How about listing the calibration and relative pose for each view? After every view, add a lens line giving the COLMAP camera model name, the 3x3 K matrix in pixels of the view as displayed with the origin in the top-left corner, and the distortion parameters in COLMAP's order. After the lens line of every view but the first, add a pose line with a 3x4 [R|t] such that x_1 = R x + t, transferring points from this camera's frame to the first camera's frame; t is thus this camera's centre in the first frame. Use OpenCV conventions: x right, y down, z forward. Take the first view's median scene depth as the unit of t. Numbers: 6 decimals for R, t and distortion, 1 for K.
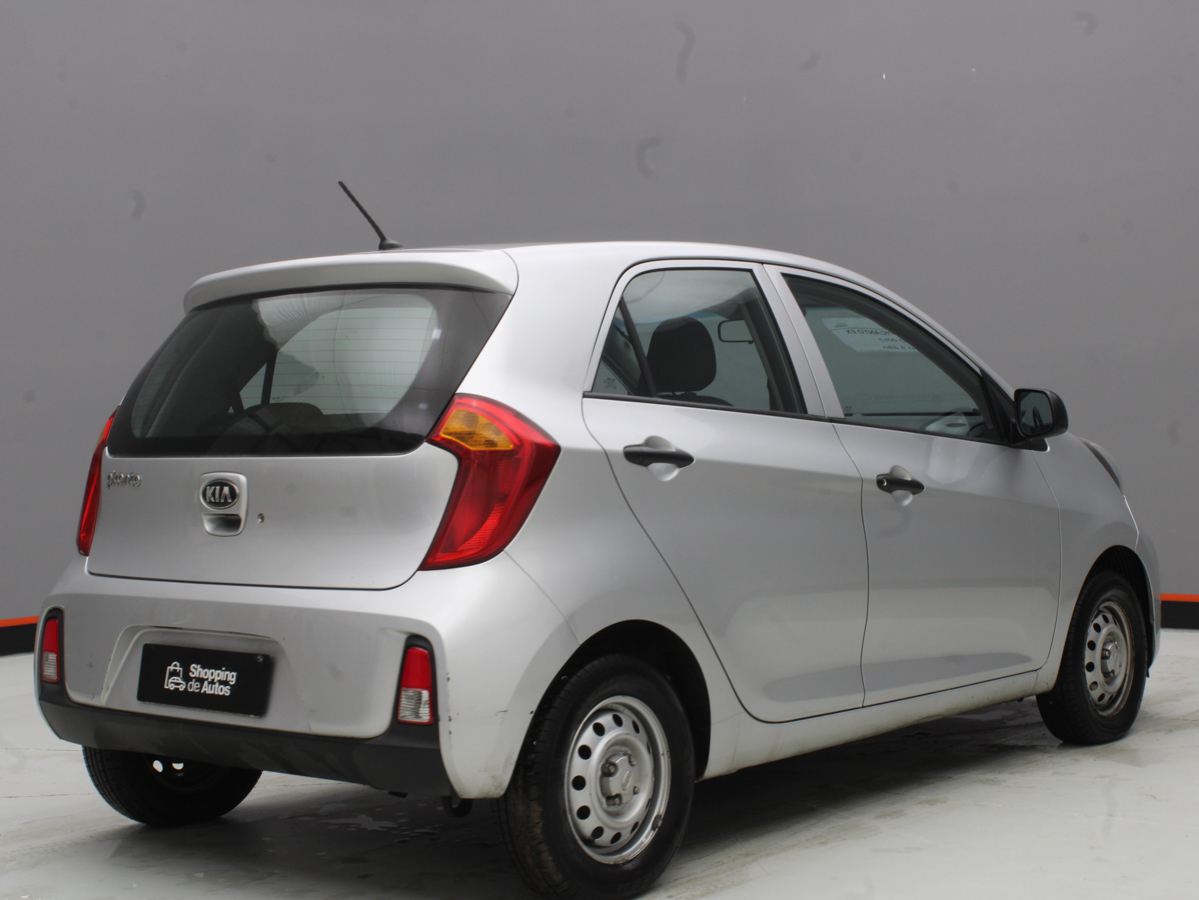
lens RADIAL K [[2040.6, 0, 596.0], [0, 2040.6, 439.5], [0, 0, 1]] dist [-0.078094, 0.000000]
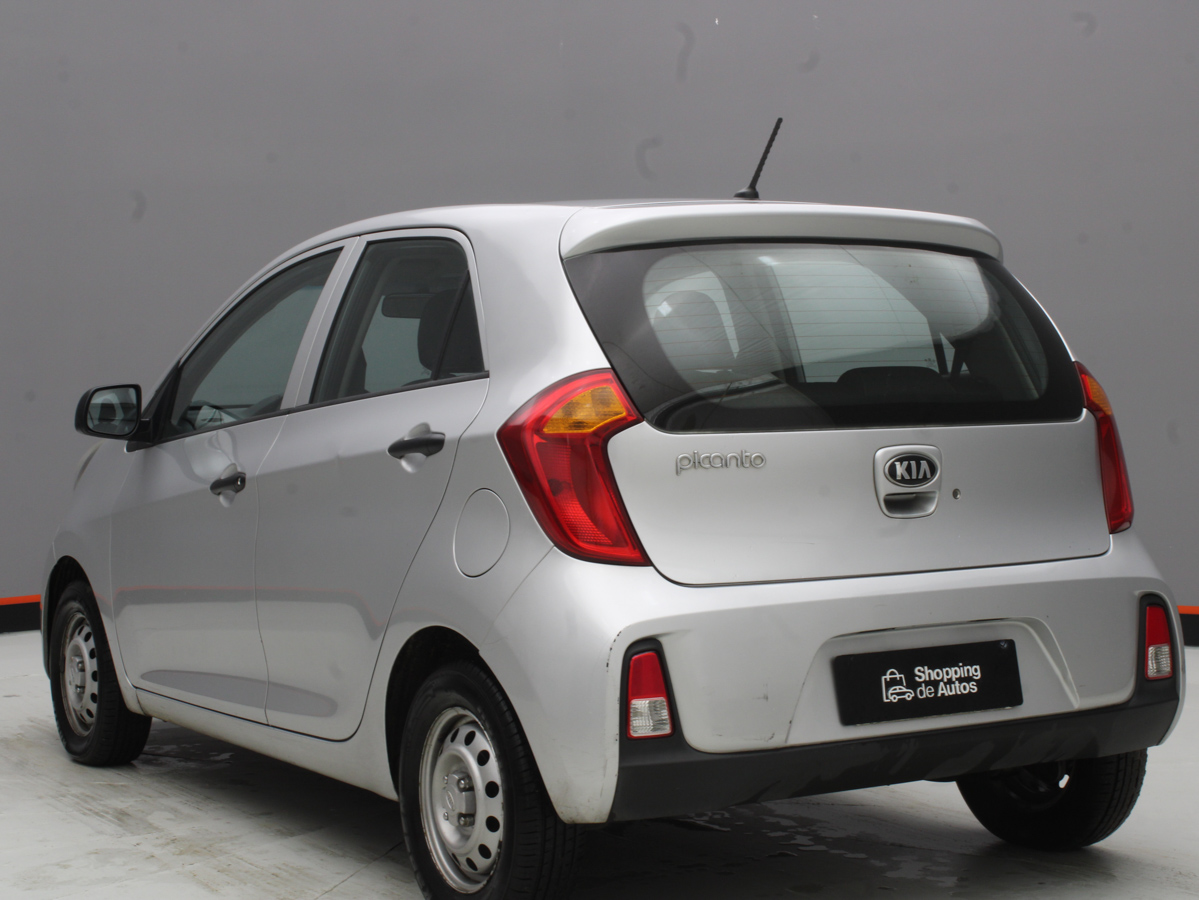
lens RADIAL K [[2192.6, 0, 594.7], [0, 2192.6, 443.8], [0, 0, 1]] dist [-0.047196, 0.000000]
pose [[0.340946, -0.008636, 0.940043, -1.123241], [0.019981, 0.999798, 0.001938, 0.011151], [-0.939870, 0.018122, 0.341050, 0.812649]]
